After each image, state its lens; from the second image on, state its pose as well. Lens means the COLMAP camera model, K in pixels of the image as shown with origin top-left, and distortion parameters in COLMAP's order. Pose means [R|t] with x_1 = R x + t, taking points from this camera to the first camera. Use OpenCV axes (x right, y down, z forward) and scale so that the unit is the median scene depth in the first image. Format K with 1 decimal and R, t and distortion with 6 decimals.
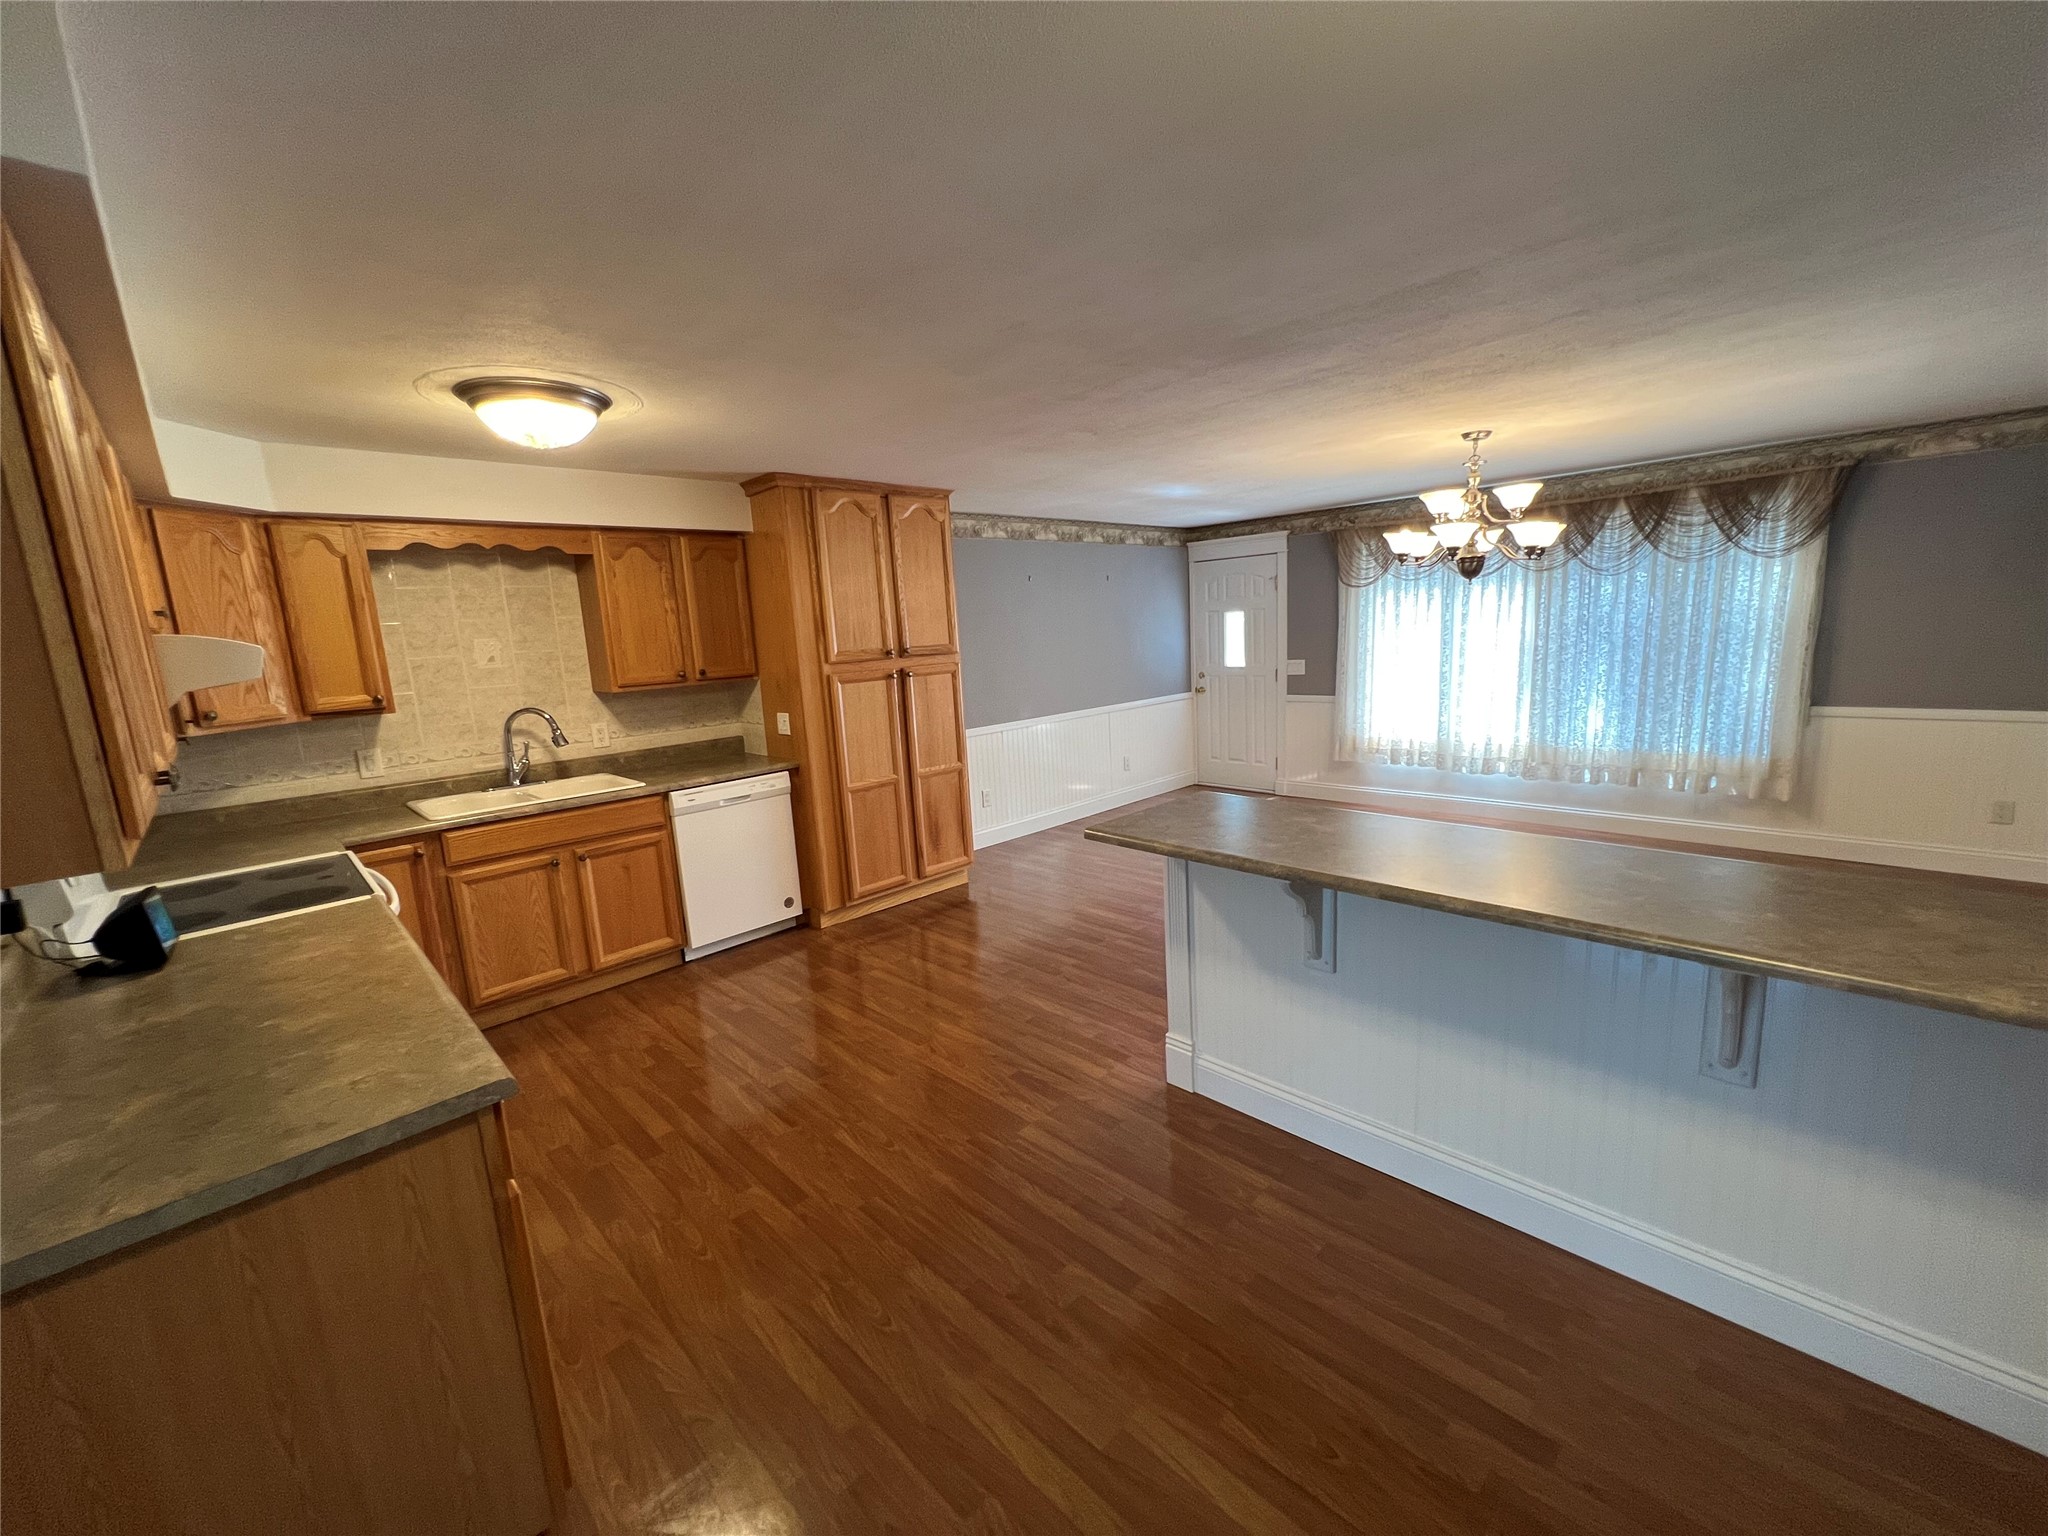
lens RADIAL K [[814.1, 0, 1020.5], [0, 814.1, 765.4], [0, 0, 1]] dist [-0.005324, 0.001636]
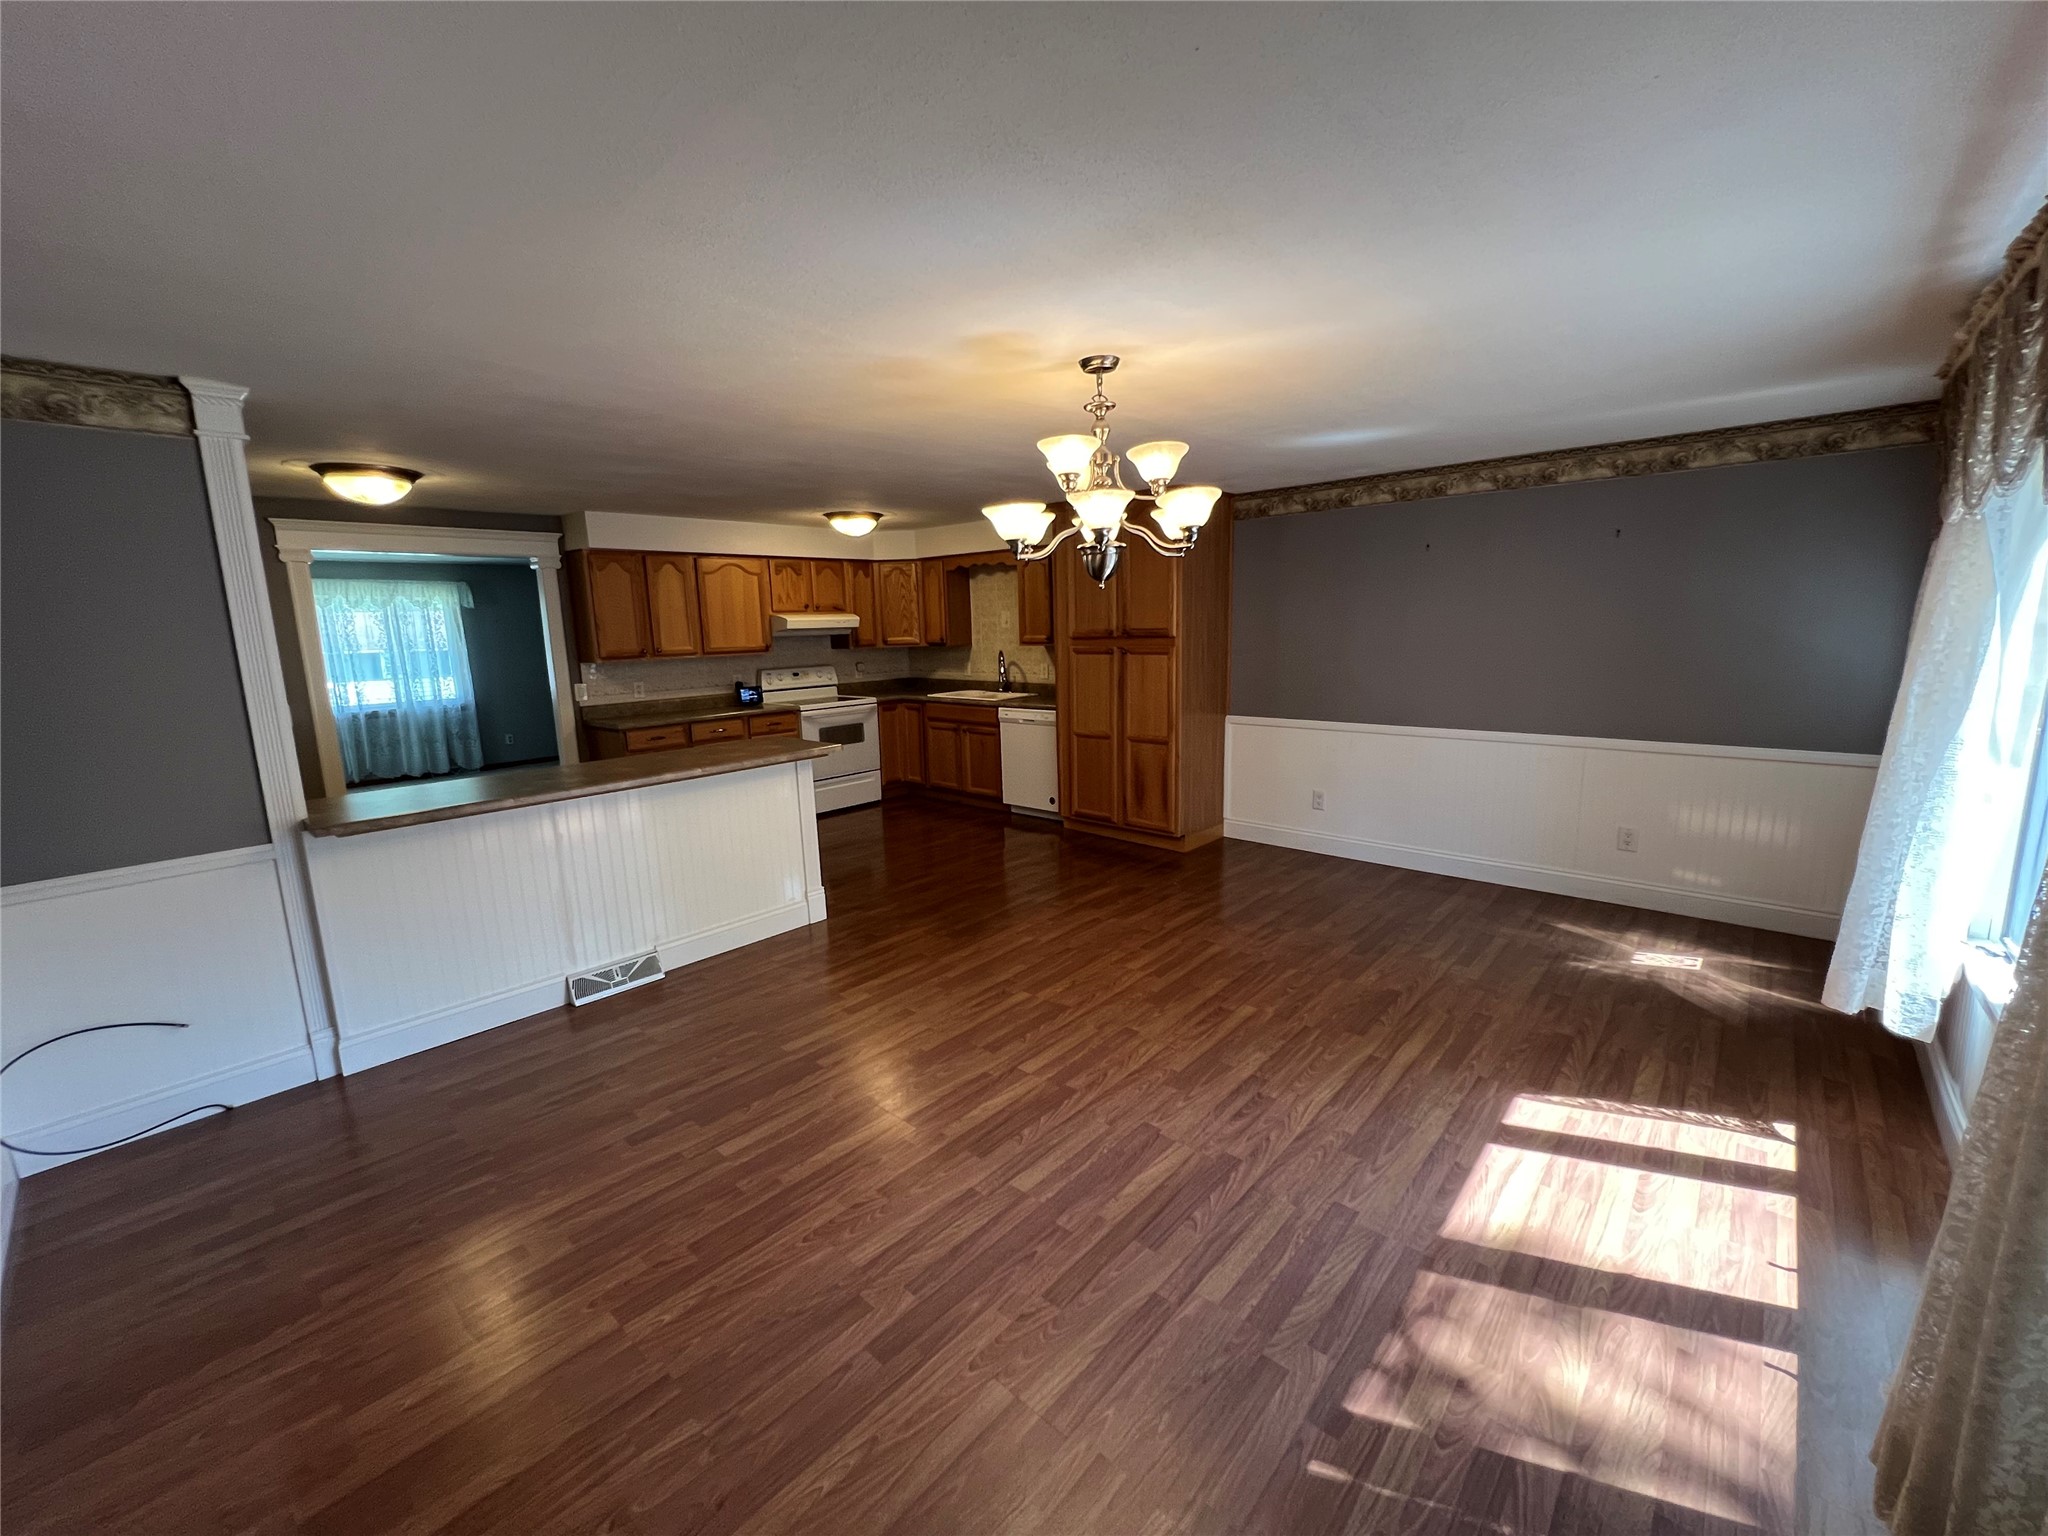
lens RADIAL K [[828.6, 0, 1024.8], [0, 828.6, 772.2], [0, 0, 1]] dist [-0.001559, -0.000242]
pose [[0.058625, 0.229402, -0.971565, 1.166167], [-0.147300, 0.964573, 0.218863, -0.201907], [0.987353, 0.130281, 0.090339, 0.832526]]
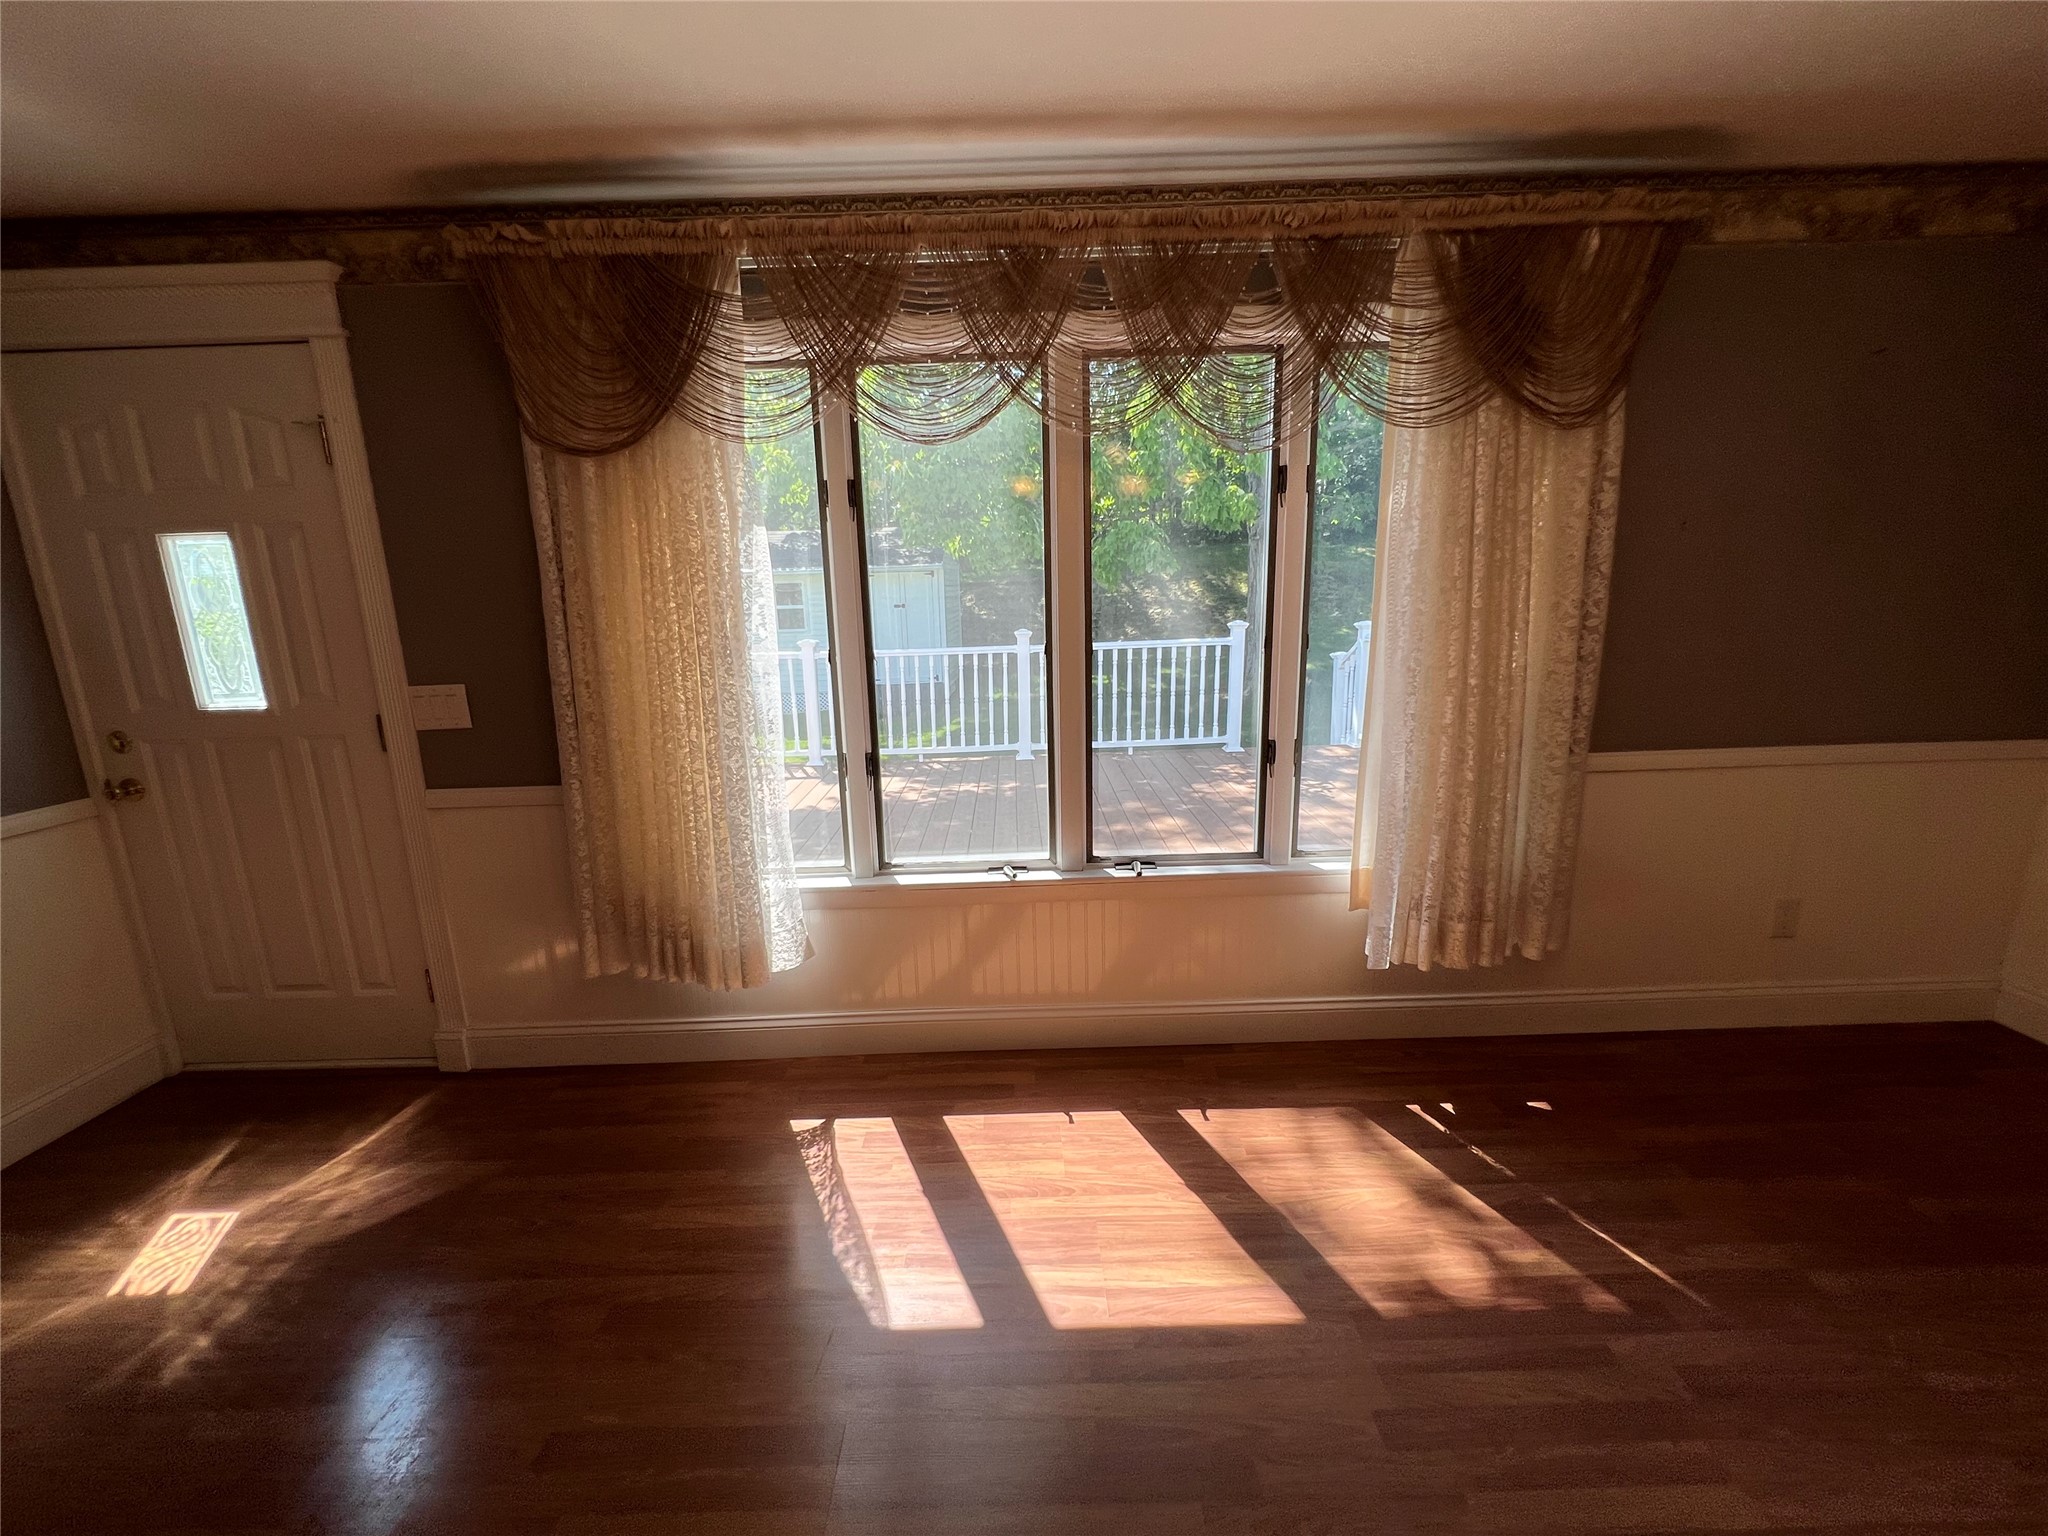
lens RADIAL K [[828.6, 0, 1024.8], [0, 828.6, 761.0], [0, 0, 1]] dist [-0.001559, -0.000242]
pose [[0.698695, -0.113820, 0.706308, 0.433154], [0.111782, 0.992506, 0.049363, -0.145853], [-0.706633, 0.044463, 0.706182, 0.973909]]
